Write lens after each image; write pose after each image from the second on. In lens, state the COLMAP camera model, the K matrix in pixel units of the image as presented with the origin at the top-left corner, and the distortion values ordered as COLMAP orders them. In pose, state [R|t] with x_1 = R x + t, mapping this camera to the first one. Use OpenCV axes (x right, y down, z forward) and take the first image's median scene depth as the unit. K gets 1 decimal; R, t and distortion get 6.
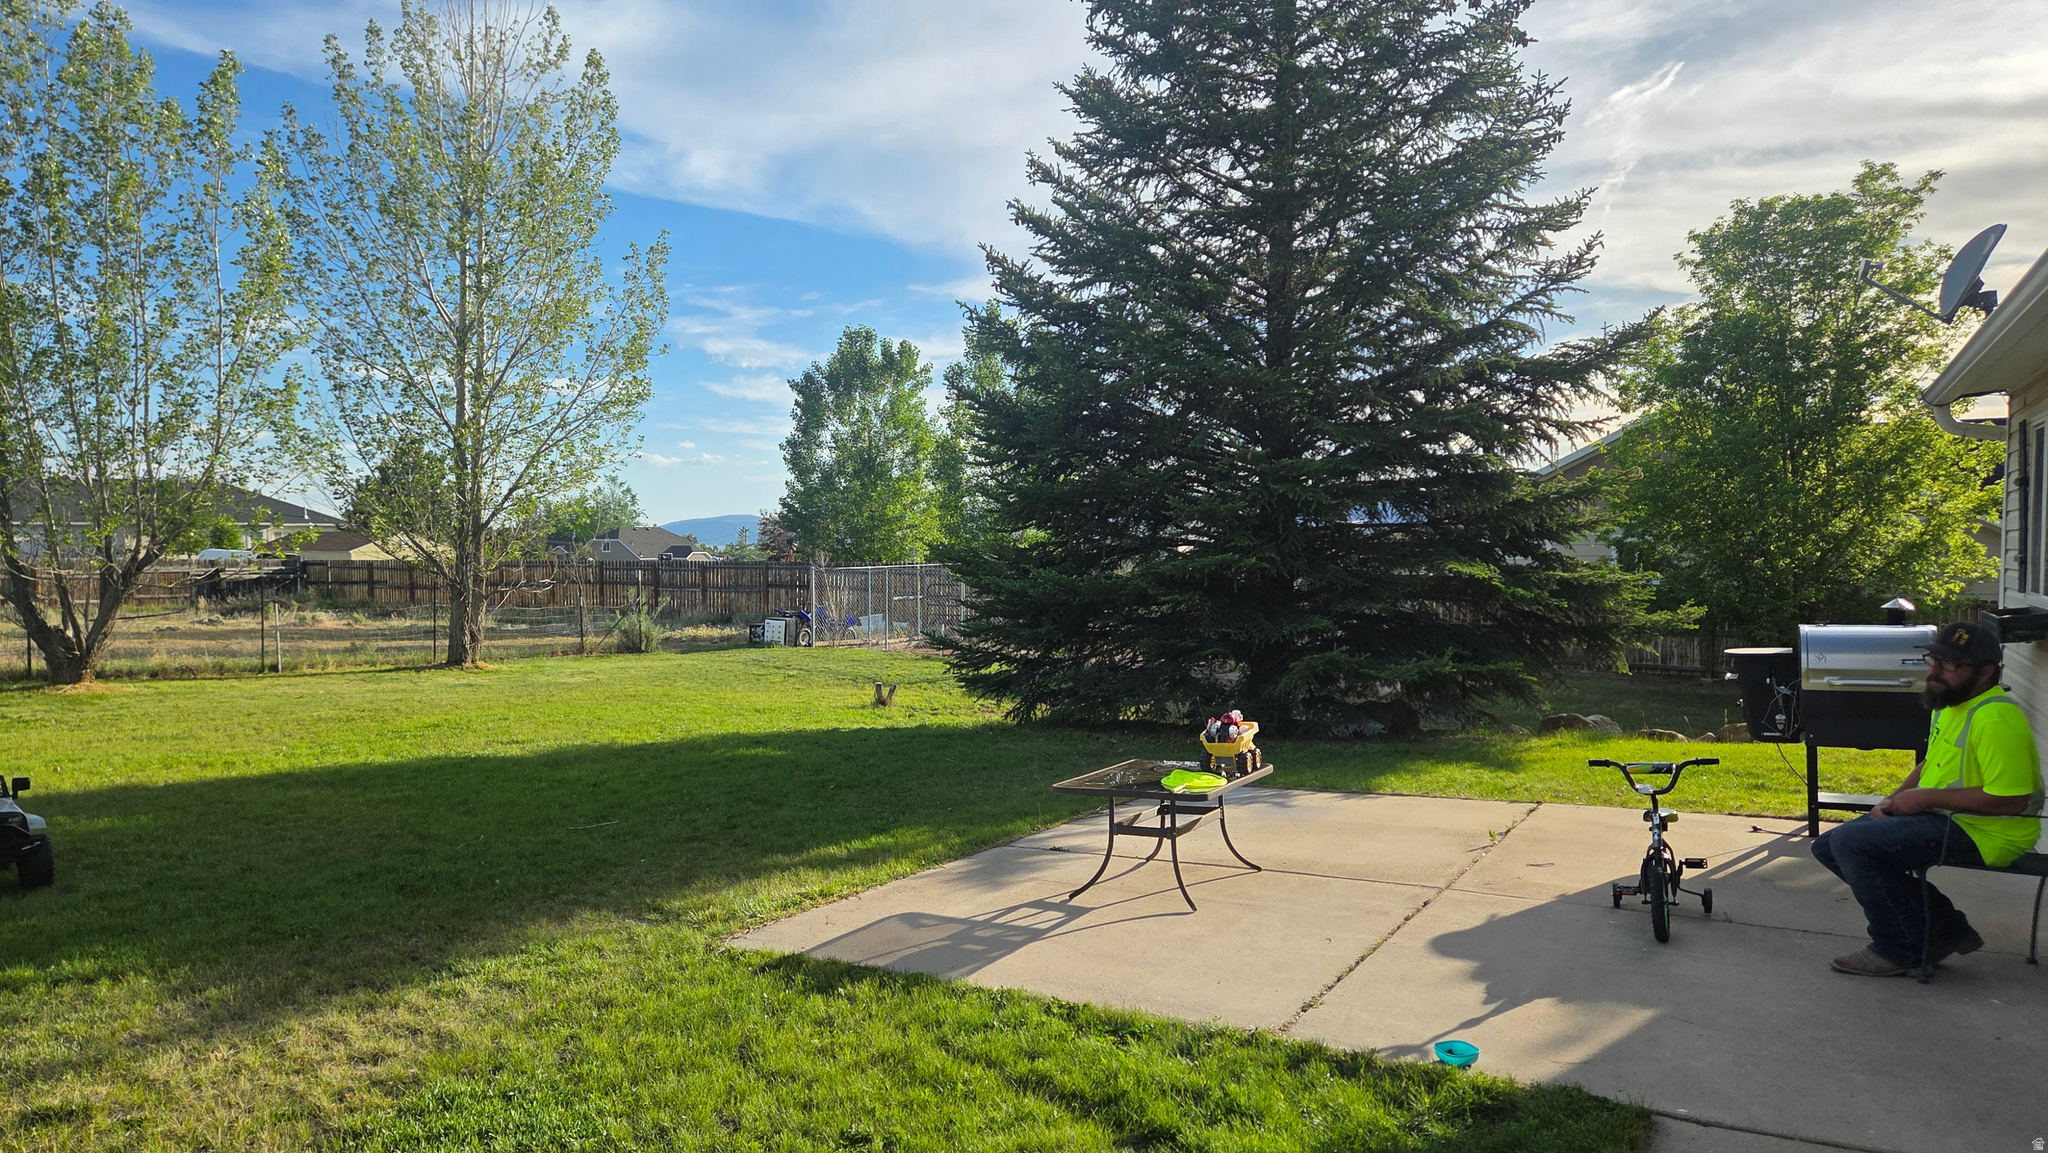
lens RADIAL K [[1330.6, 0, 1024.0], [0, 1330.6, 576.5], [0, 0, 1]] dist [0.000804, 0.000001]
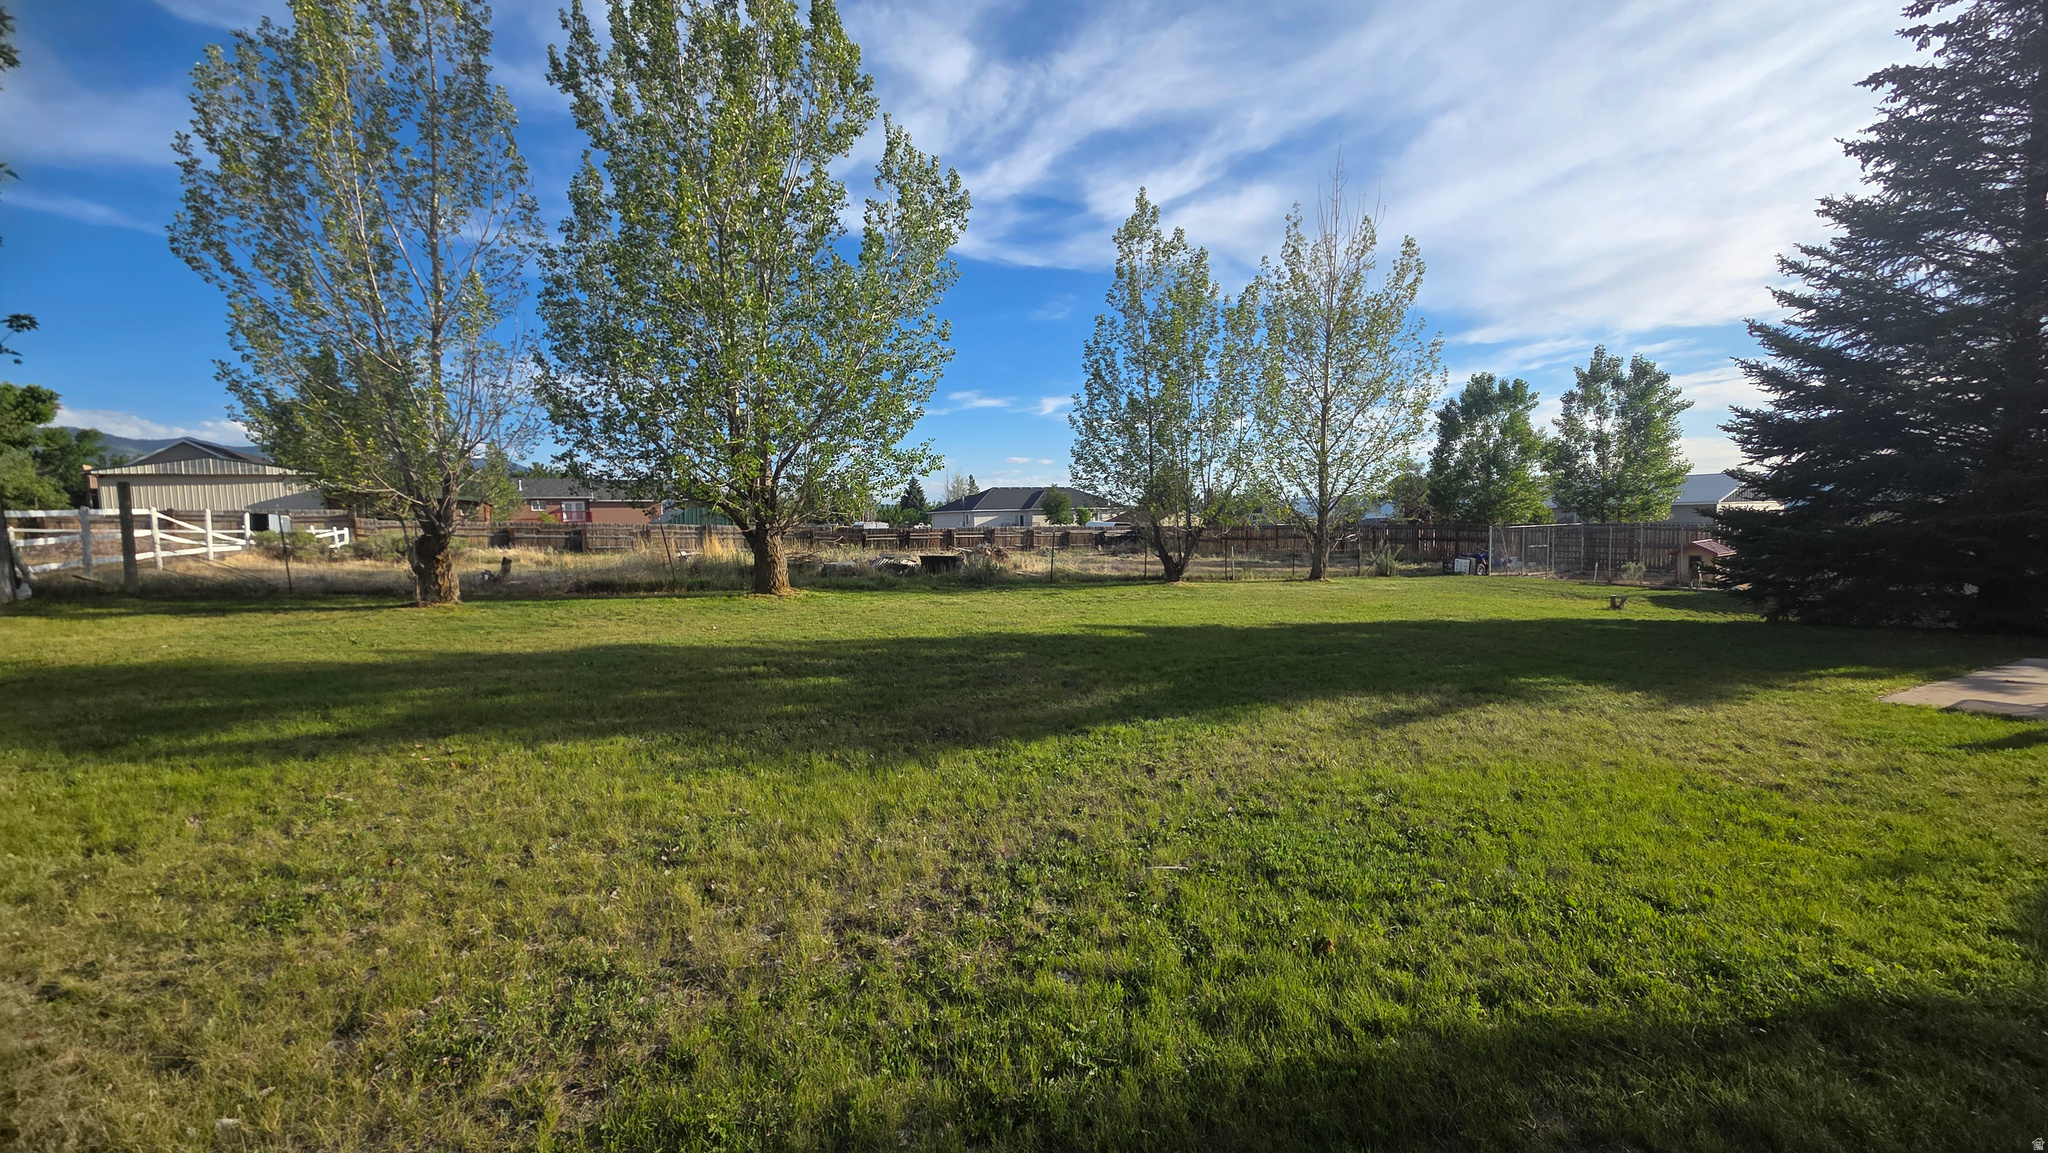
lens RADIAL K [[813.1, 0, 1022.1], [0, 813.1, 545.5], [0, 0, 1]] dist [0.000192, -0.000007]
pose [[0.859646, 0.003281, -0.510880, -0.102346], [0.003406, 0.999920, 0.012153, 0.001698], [0.510879, -0.012187, 0.859566, -0.101453]]
